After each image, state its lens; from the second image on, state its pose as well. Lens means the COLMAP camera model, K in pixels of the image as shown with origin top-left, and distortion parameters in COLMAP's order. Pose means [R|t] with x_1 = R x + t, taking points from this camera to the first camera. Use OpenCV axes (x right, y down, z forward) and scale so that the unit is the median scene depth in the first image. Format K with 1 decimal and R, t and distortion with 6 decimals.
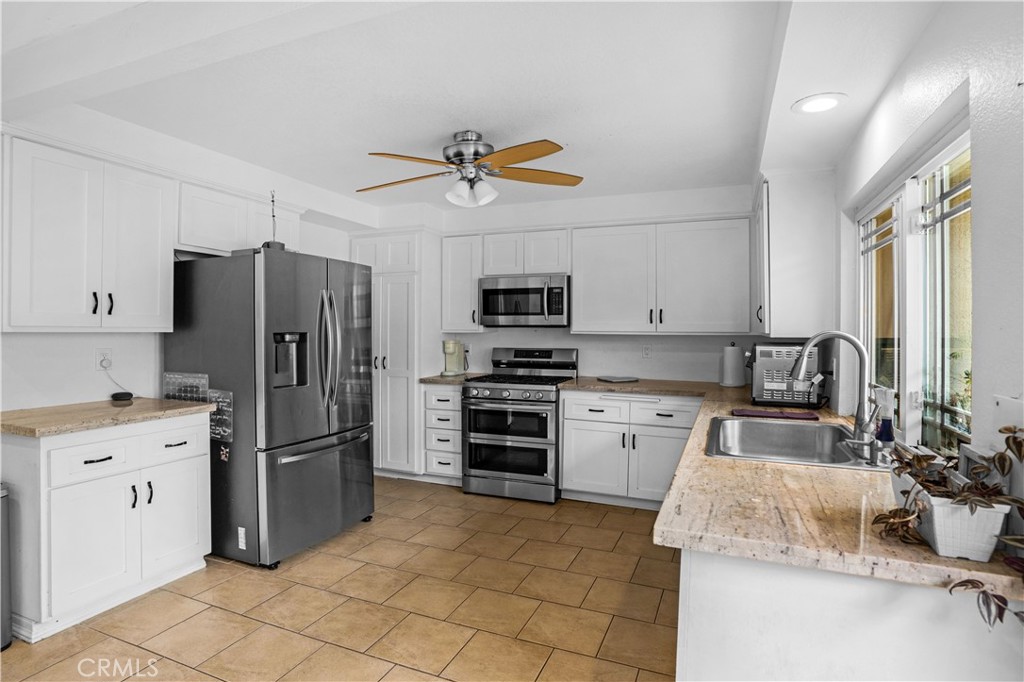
lens RADIAL K [[522.5, 0, 512.7], [0, 522.5, 332.3], [0, 0, 1]] dist [-0.074692, 0.031911]
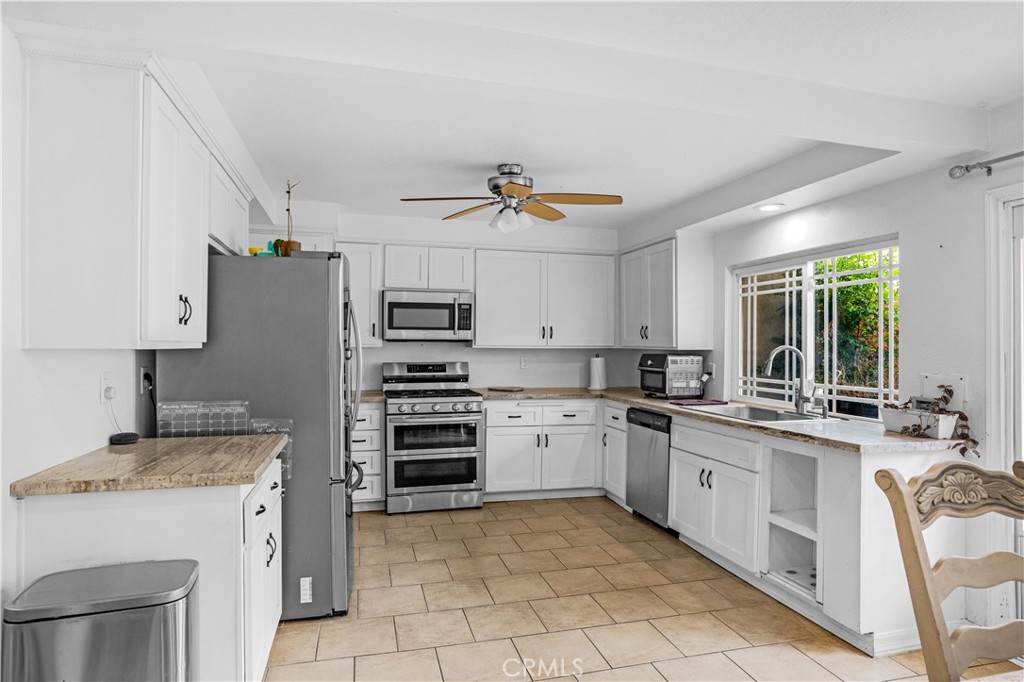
lens RADIAL K [[570.9, 0, 526.9], [0, 570.9, 343.9], [0, 0, 1]] dist [-0.061503, 0.050912]
pose [[0.789062, 0.000113, 0.614314, -0.582533], [0.001593, 0.999996, -0.002230, -0.003001], [-0.614312, 0.002738, 0.789059, 0.020862]]
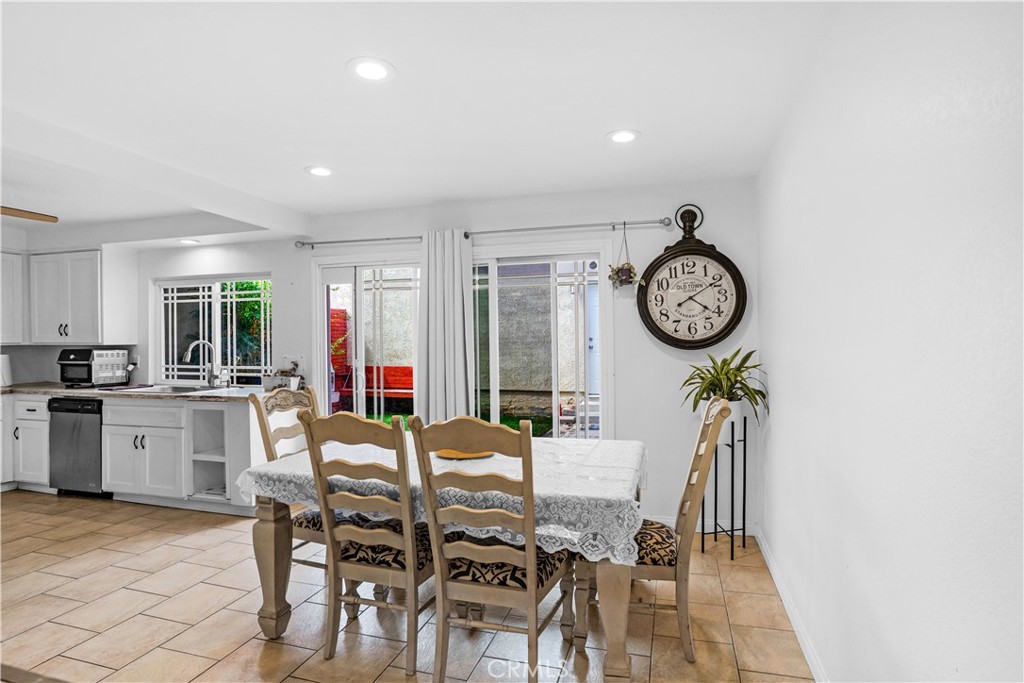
lens RADIAL K [[504.5, 0, 508.5], [0, 504.5, 342.6], [0, 0, 1]] dist [-0.068753, 0.028142]
pose [[-0.088754, -0.009559, 0.996008, -0.885150], [0.009959, 0.999895, 0.010483, -0.001326], [-0.996004, 0.010849, -0.088649, -0.121596]]
